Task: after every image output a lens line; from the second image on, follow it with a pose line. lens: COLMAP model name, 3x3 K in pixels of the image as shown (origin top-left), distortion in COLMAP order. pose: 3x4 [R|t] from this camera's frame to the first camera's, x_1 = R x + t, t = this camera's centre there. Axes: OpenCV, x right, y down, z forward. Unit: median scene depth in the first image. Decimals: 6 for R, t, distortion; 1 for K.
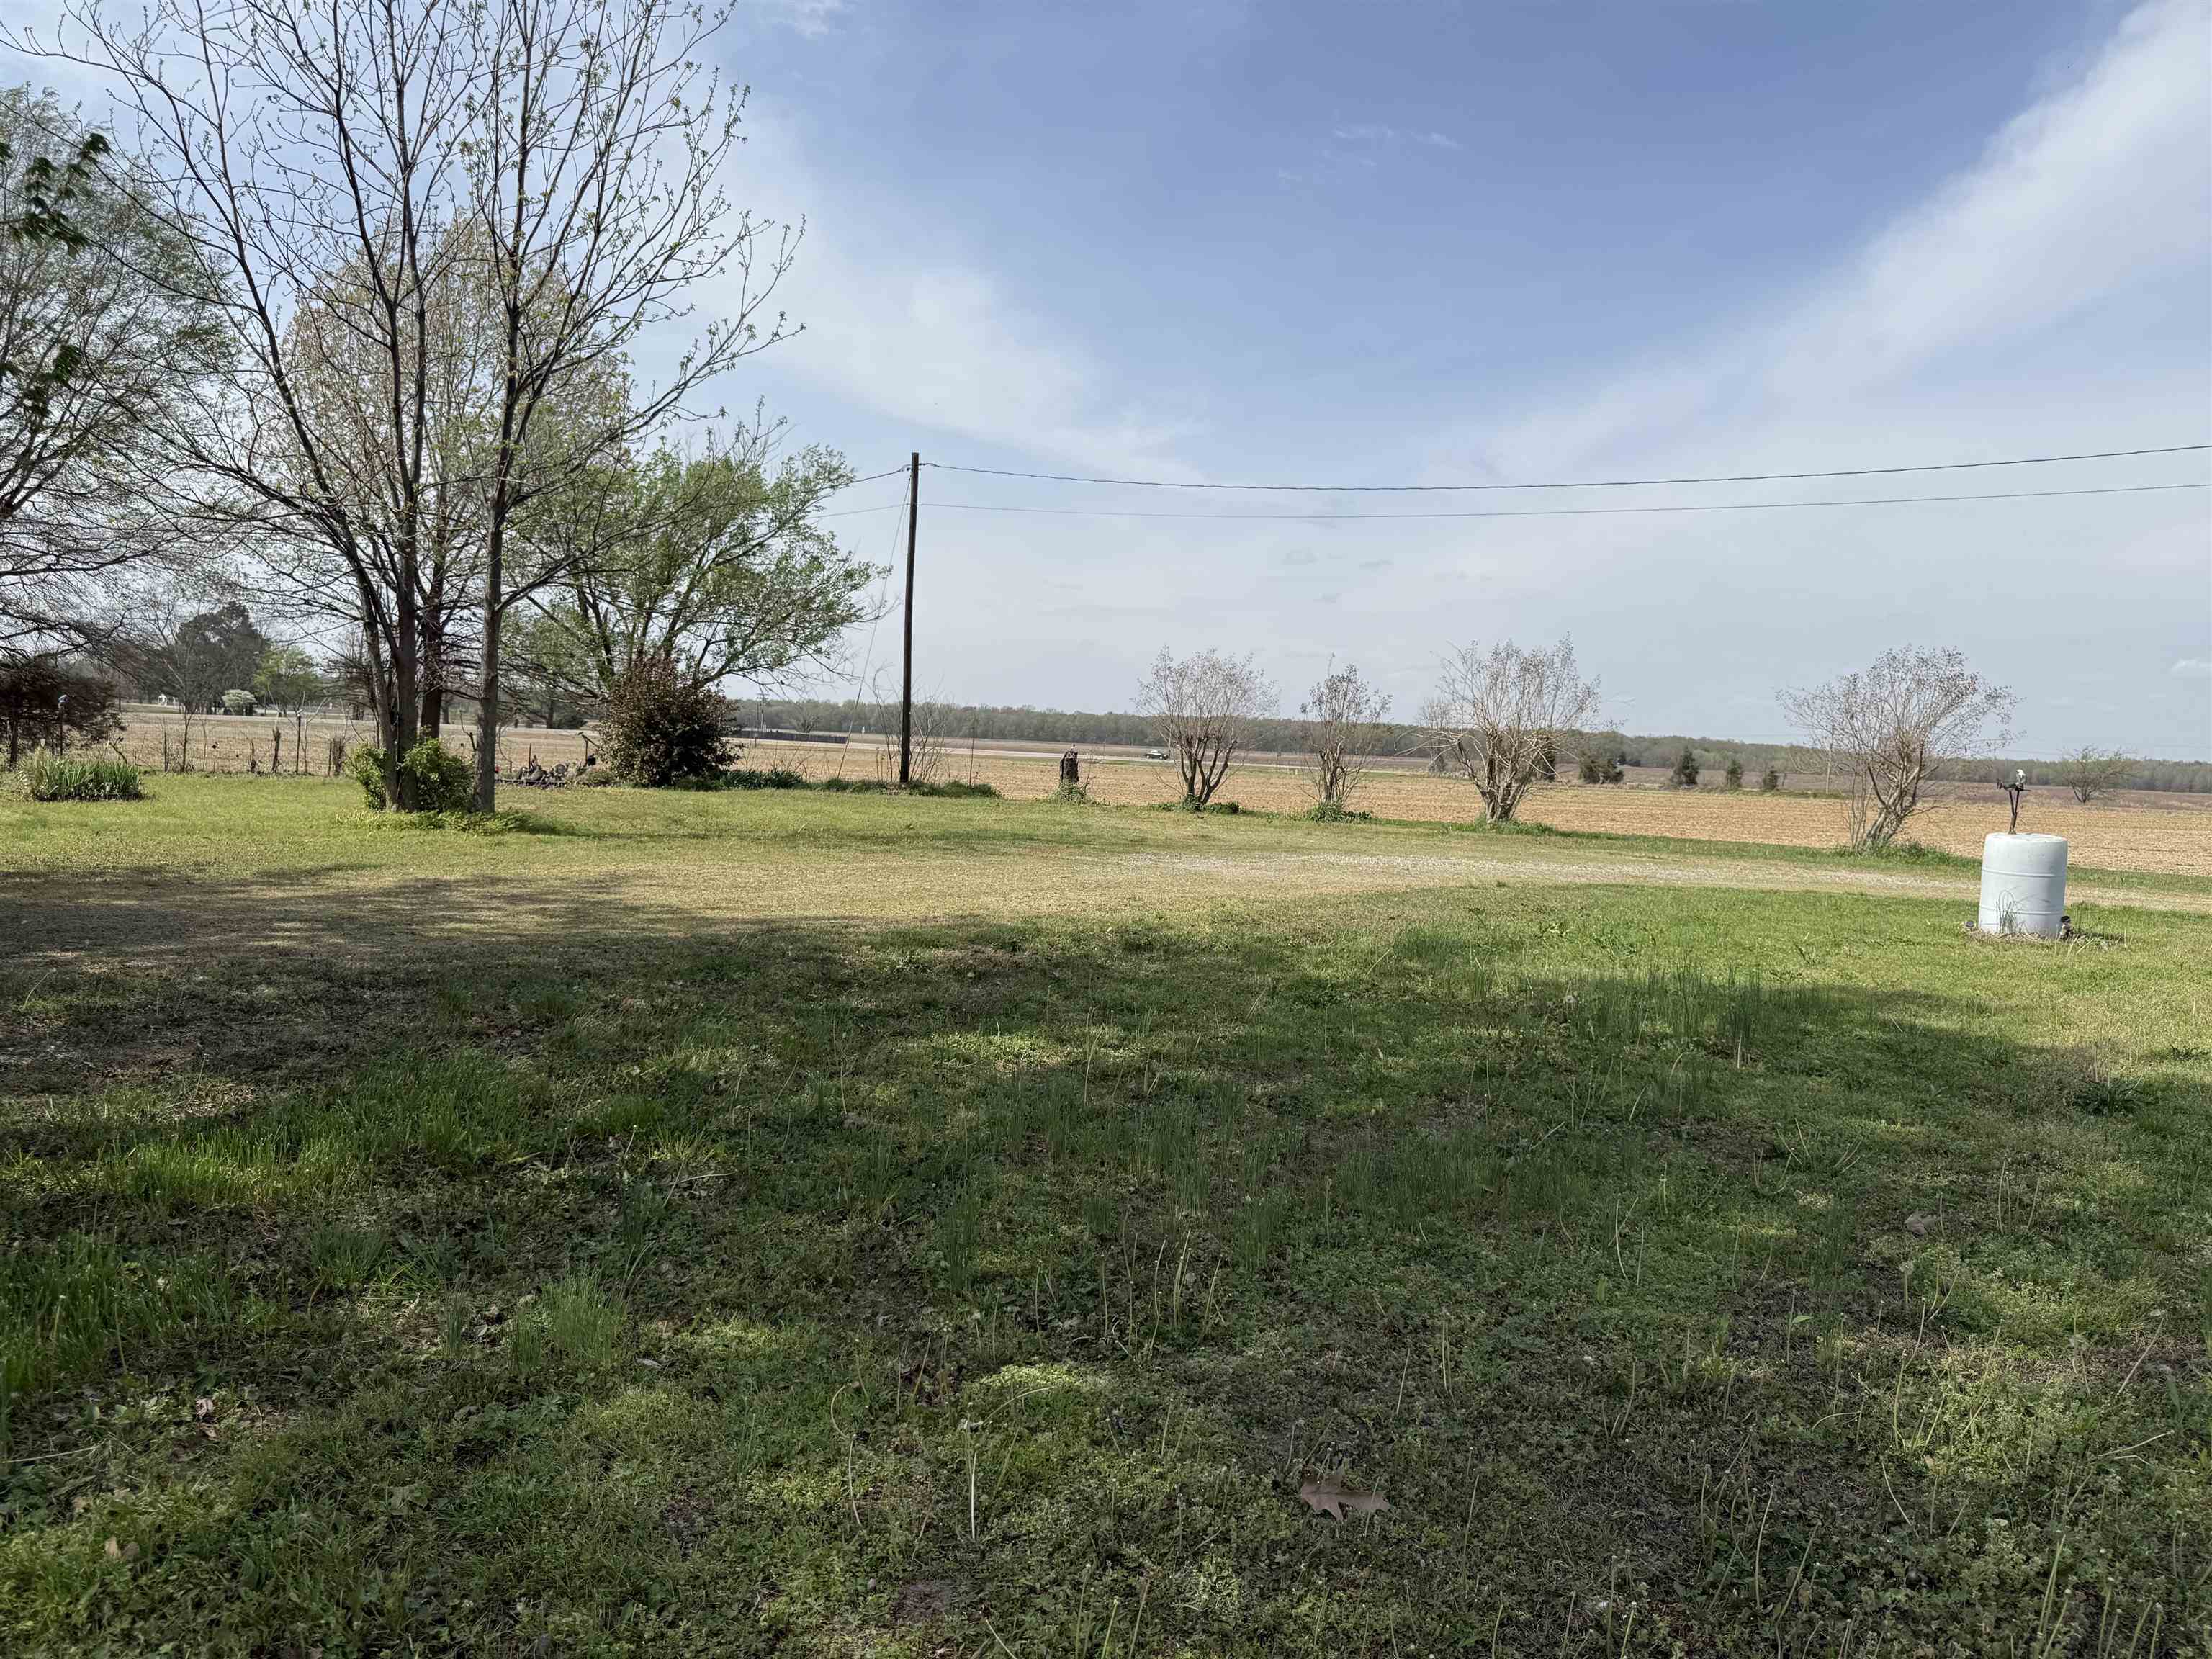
lens RADIAL K [[1551.8, 0, 1104.5], [0, 1551.8, 835.6], [0, 0, 1]] dist [-0.004128, -0.008553]
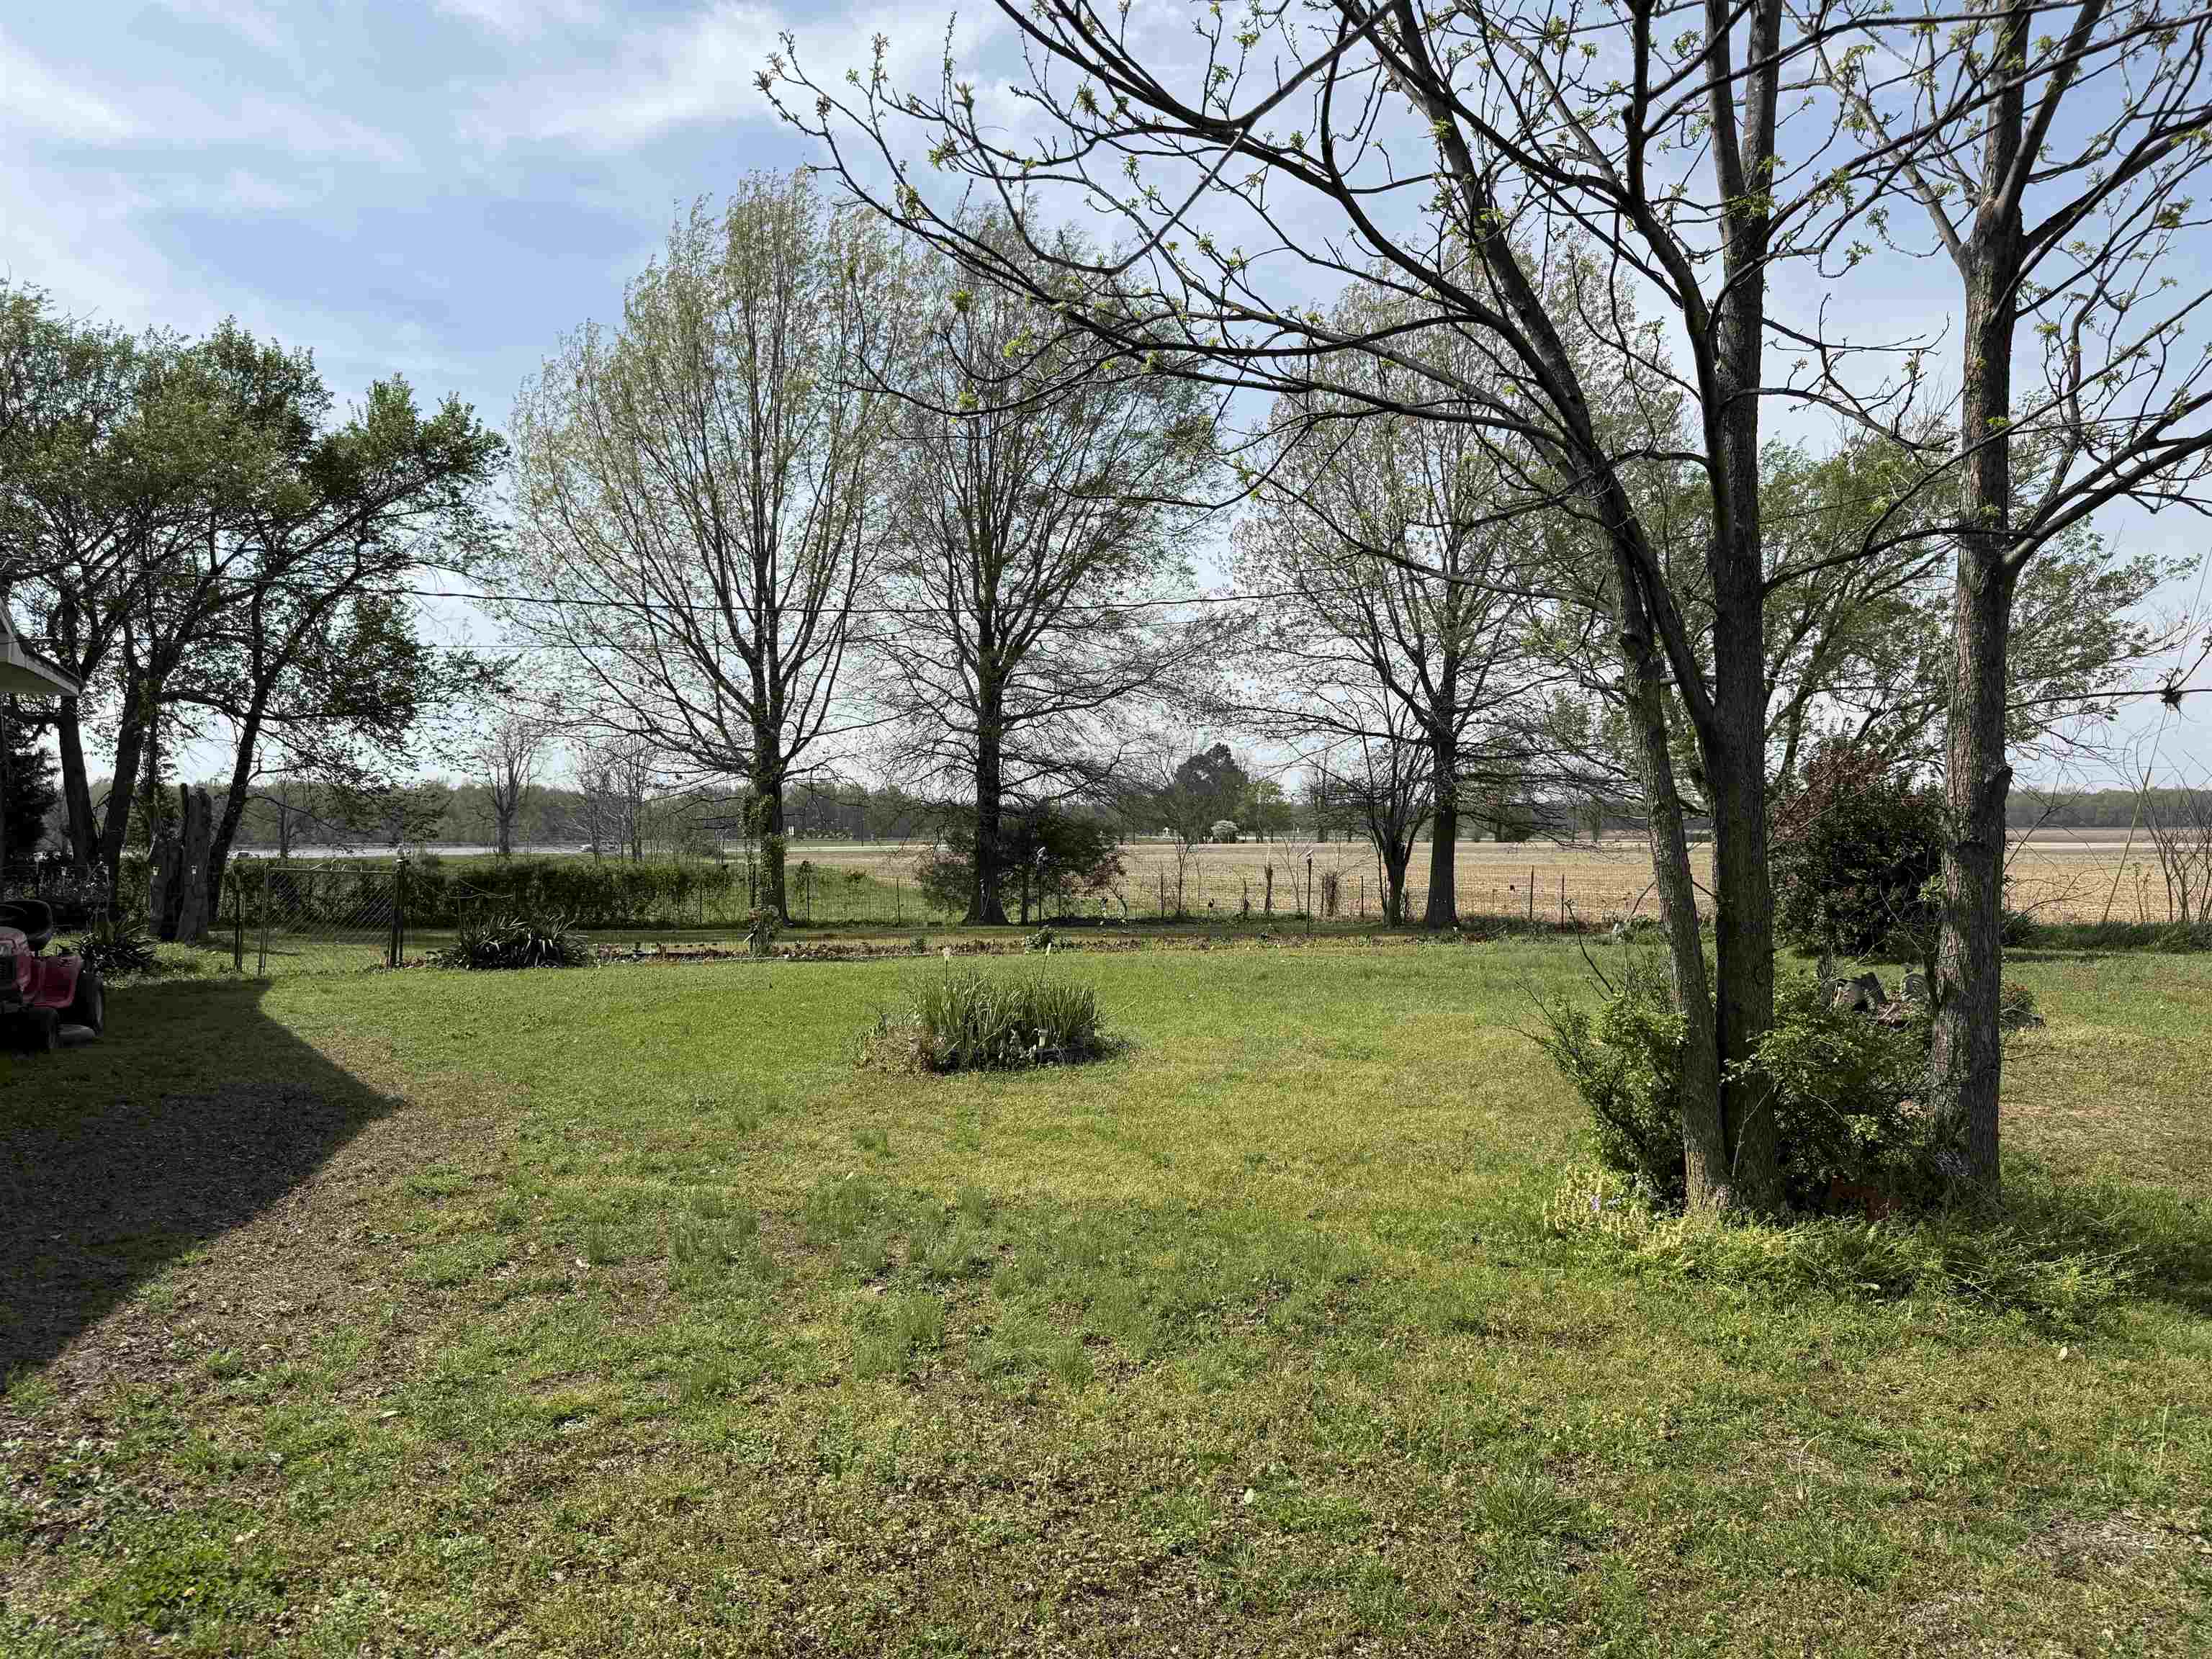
lens RADIAL K [[1551.8, 0, 1104.5], [0, 1551.8, 835.6], [0, 0, 1]] dist [-0.004128, -0.008553]
pose [[0.832372, -0.046931, -0.552226, -0.134248], [0.007963, 0.997318, -0.072755, -0.024816], [0.554160, 0.056162, 0.830513, 0.230126]]
